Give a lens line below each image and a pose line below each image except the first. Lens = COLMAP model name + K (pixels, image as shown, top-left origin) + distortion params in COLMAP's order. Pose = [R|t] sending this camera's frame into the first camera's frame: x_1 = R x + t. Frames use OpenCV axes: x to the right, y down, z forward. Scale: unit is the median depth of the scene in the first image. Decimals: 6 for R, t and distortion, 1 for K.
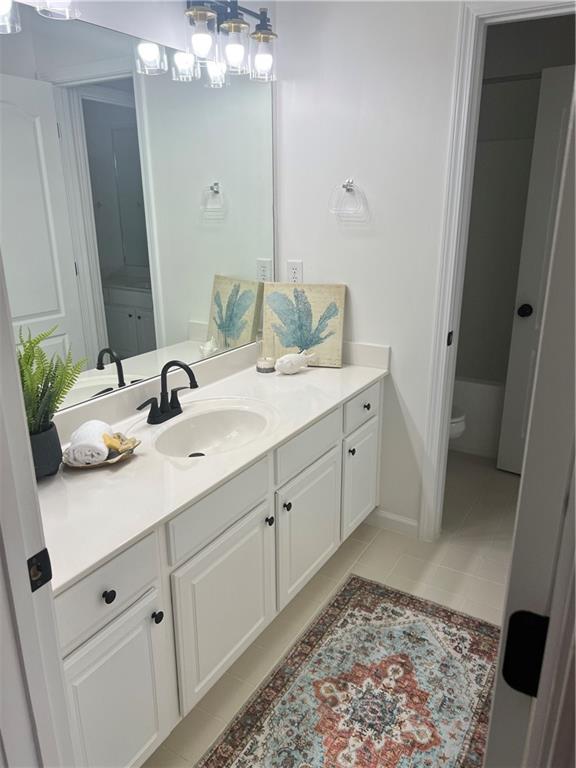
lens RADIAL K [[579.5, 0, 288.0], [0, 579.5, 384.0], [0, 0, 1]] dist [0.000012, 0.001245]
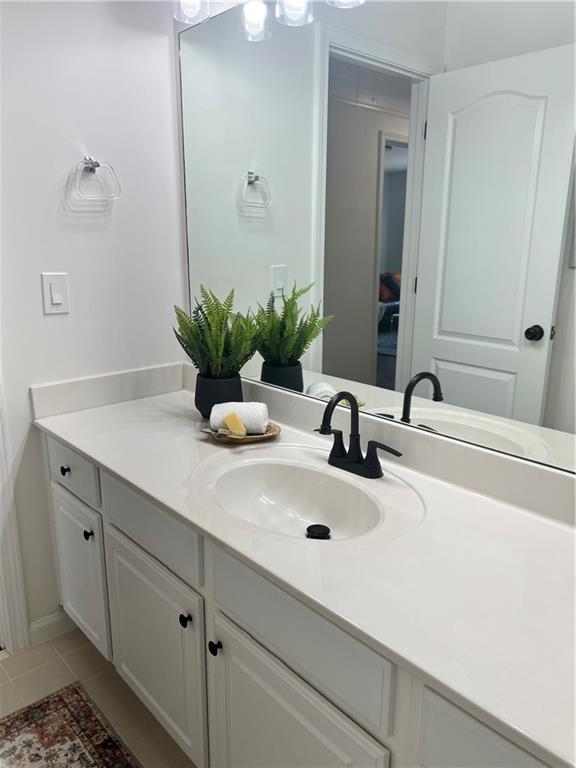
lens RADIAL K [[579.5, 0, 288.0], [0, 579.5, 384.0], [0, 0, 1]] dist [0.000012, 0.001245]
pose [[-0.268854, 0.225328, -0.936454, 0.490459], [-0.313254, 0.898939, 0.306235, -0.246563], [0.910818, 0.375681, -0.171098, 1.045315]]
